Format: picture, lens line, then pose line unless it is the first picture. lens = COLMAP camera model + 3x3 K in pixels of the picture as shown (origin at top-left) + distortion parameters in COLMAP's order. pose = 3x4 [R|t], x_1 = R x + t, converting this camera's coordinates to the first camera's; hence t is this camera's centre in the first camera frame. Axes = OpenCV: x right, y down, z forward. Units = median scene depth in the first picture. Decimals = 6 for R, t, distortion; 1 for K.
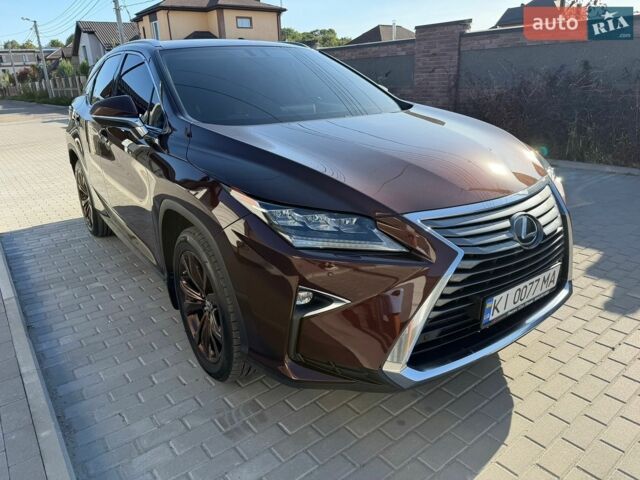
lens RADIAL K [[446.3, 0, 320.0], [0, 446.3, 240.0], [0, 0, 1]] dist [0.001613, -0.009091]
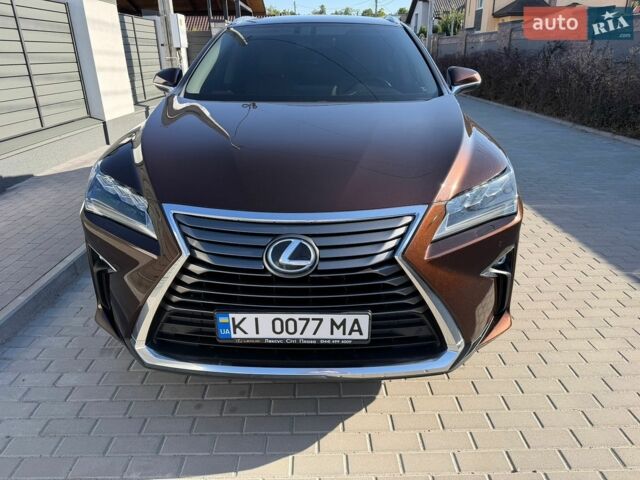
lens RADIAL K [[446.3, 0, 320.0], [0, 446.3, 240.0], [0, 0, 1]] dist [0.001613, -0.009091]
pose [[0.796749, 0.258108, -0.546417, 0.344238], [-0.223760, 0.965935, 0.130002, -0.060610], [0.561358, 0.018687, 0.827362, 0.123078]]
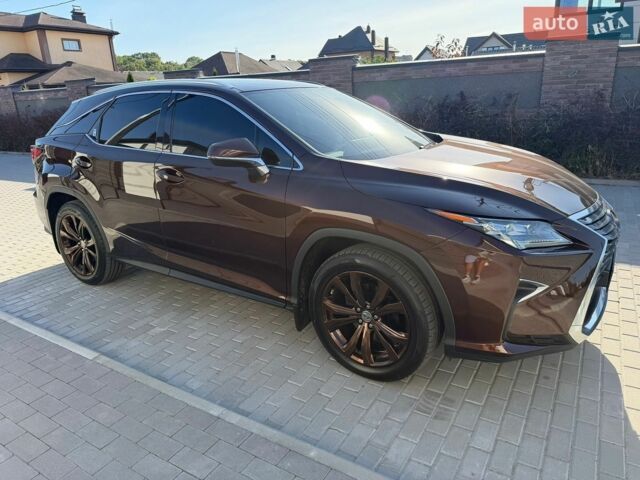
lens RADIAL K [[446.3, 0, 320.0], [0, 446.3, 240.0], [0, 0, 1]] dist [0.001613, -0.009091]
pose [[0.938229, -0.108952, 0.328414, -0.335184], [0.124709, 0.991820, -0.027235, -0.015689], [-0.322760, 0.066509, 0.944141, -0.019176]]
